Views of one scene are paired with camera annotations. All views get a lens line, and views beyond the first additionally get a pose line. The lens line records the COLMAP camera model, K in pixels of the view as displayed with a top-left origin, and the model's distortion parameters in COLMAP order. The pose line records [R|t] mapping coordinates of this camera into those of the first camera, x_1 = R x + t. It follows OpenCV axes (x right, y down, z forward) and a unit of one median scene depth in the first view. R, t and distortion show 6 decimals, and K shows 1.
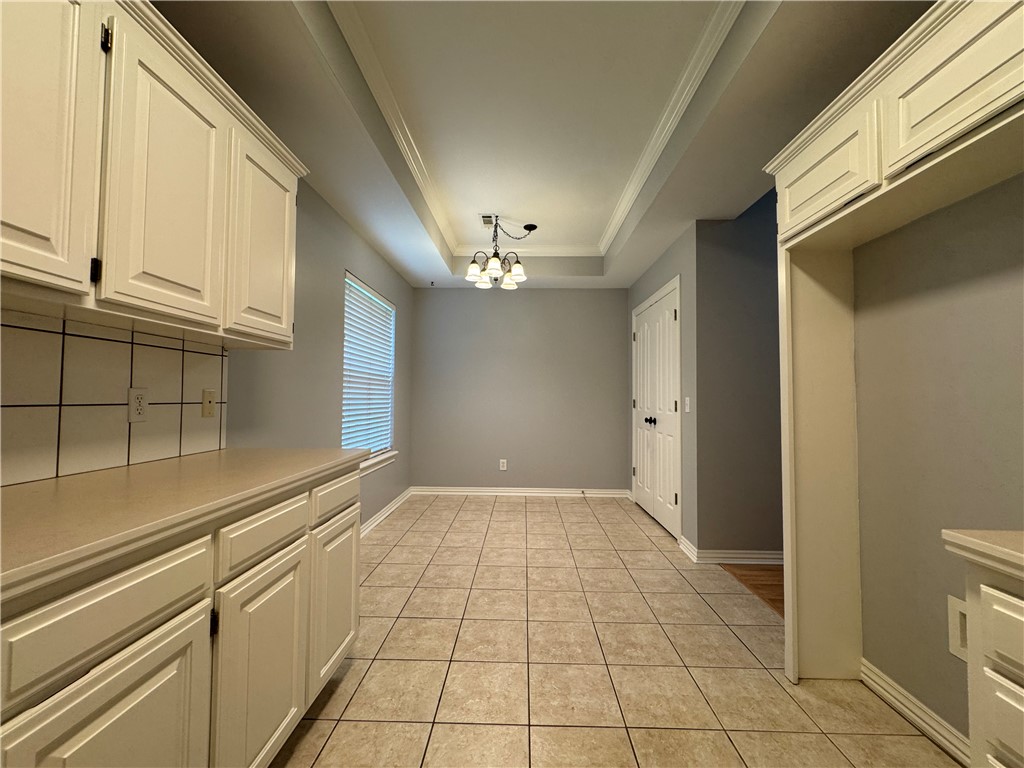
lens RADIAL K [[407.6, 0, 513.4], [0, 407.6, 383.3], [0, 0, 1]] dist [-0.003398, 0.000712]
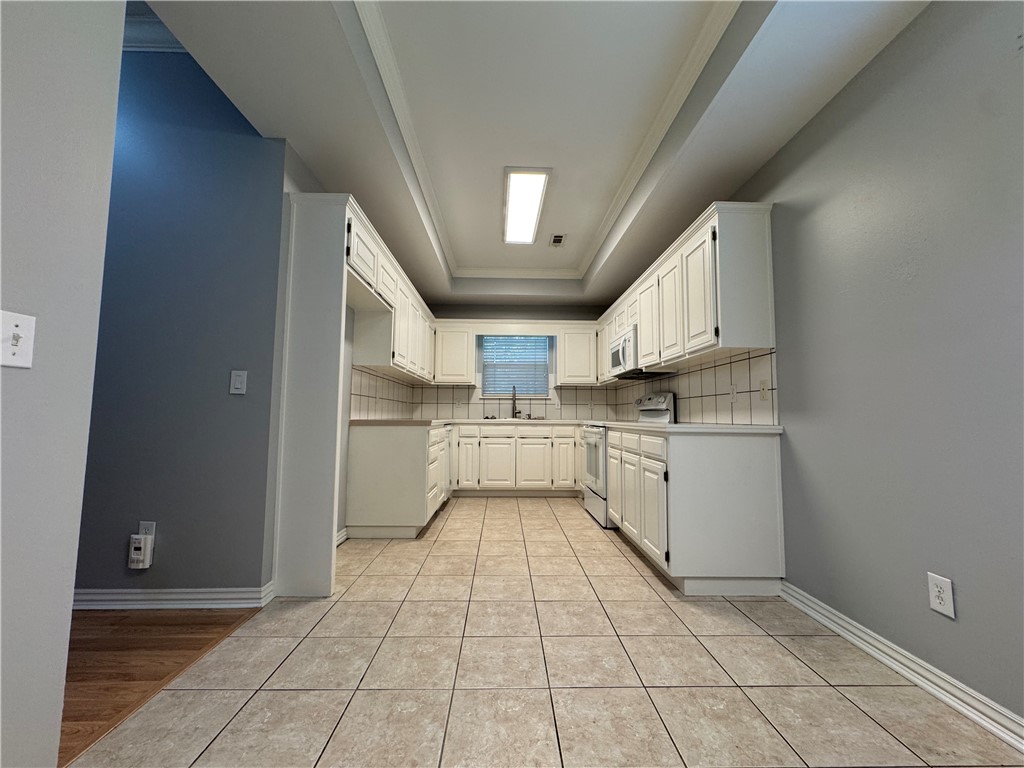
lens RADIAL K [[407.6, 0, 514.5], [0, 407.6, 386.8], [0, 0, 1]] dist [-0.003398, 0.000712]
pose [[-0.998374, -0.021276, -0.052878, 0.156825], [-0.015604, 0.994302, -0.105455, 0.171833], [0.054820, -0.104459, -0.993017, 2.043654]]
